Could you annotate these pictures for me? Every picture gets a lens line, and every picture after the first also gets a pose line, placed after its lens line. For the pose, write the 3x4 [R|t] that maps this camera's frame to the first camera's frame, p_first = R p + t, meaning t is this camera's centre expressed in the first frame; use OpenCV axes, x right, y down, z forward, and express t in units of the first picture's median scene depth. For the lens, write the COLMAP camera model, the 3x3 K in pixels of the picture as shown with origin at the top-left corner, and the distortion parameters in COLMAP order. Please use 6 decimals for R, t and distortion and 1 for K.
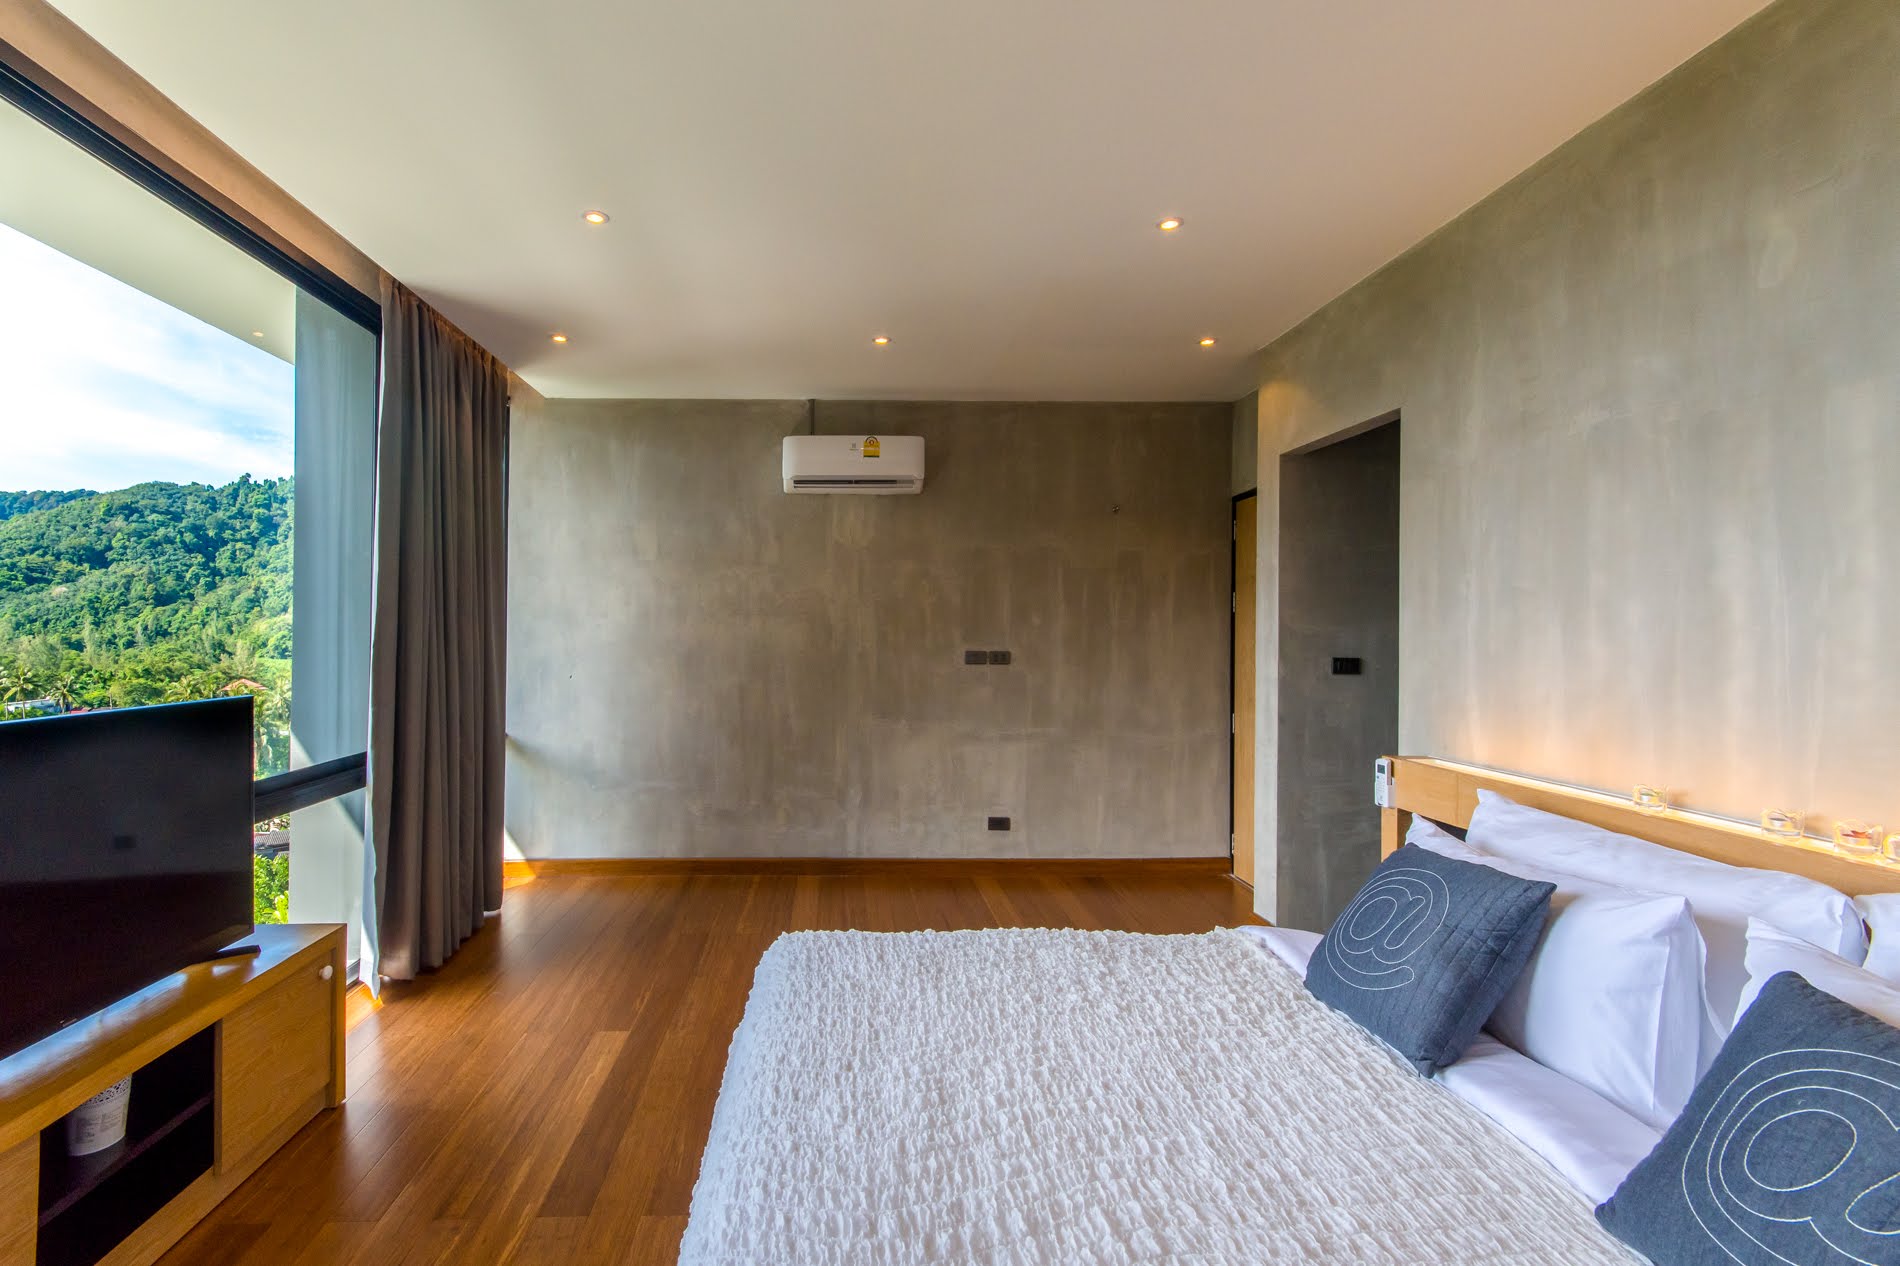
lens RADIAL K [[844.3, 0, 950.3], [0, 844.3, 626.6], [0, 0, 1]] dist [0.010908, 0.000876]
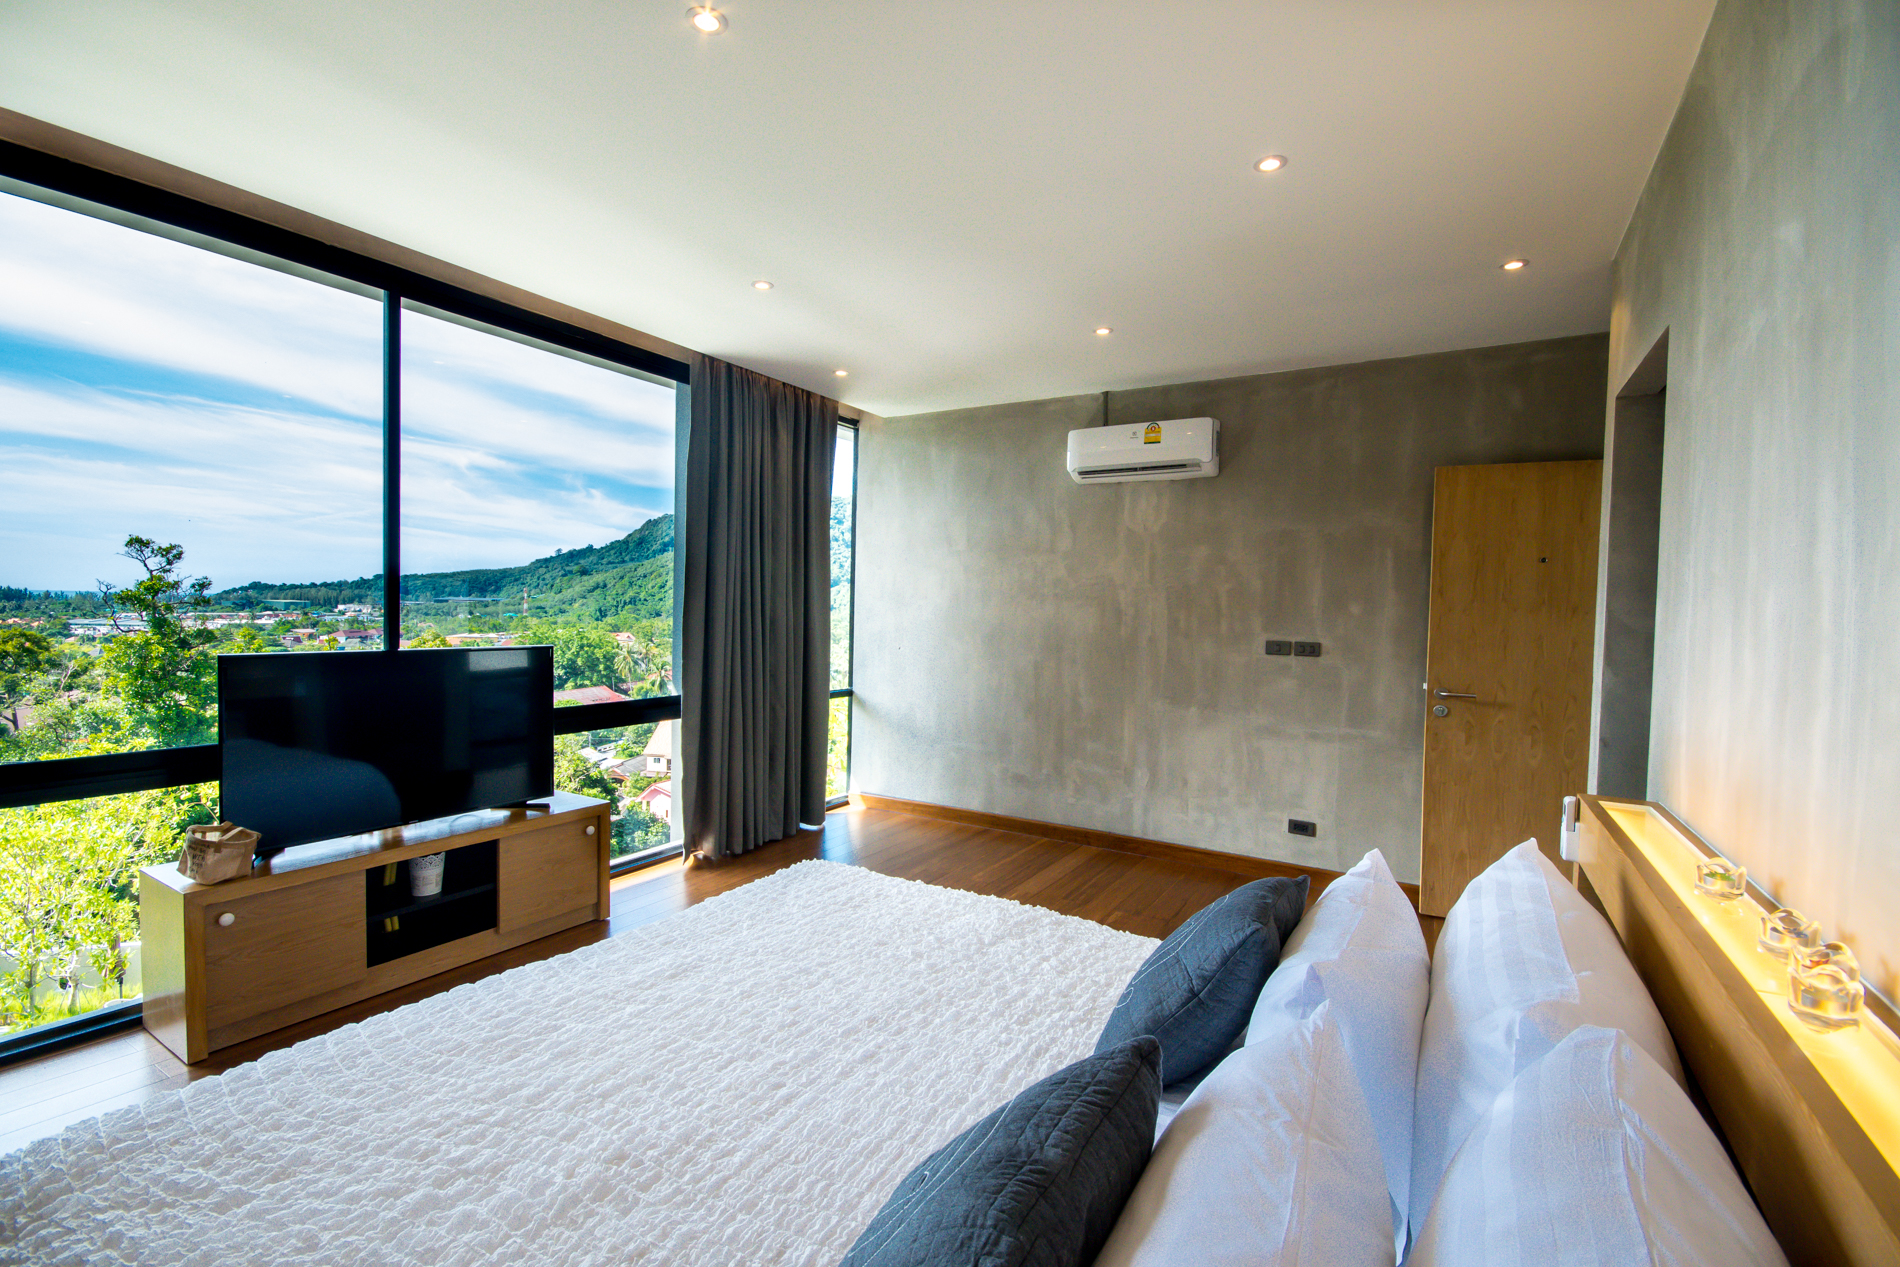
lens RADIAL K [[819.7, 0, 950.0], [0, 819.7, 633.5], [0, 0, 1]] dist [-0.000734, 0.000145]
pose [[0.850921, 0.035132, -0.524117, 0.211548], [-0.021032, 0.999240, 0.032833, -0.001447], [0.524872, -0.016915, 0.851013, 0.038737]]
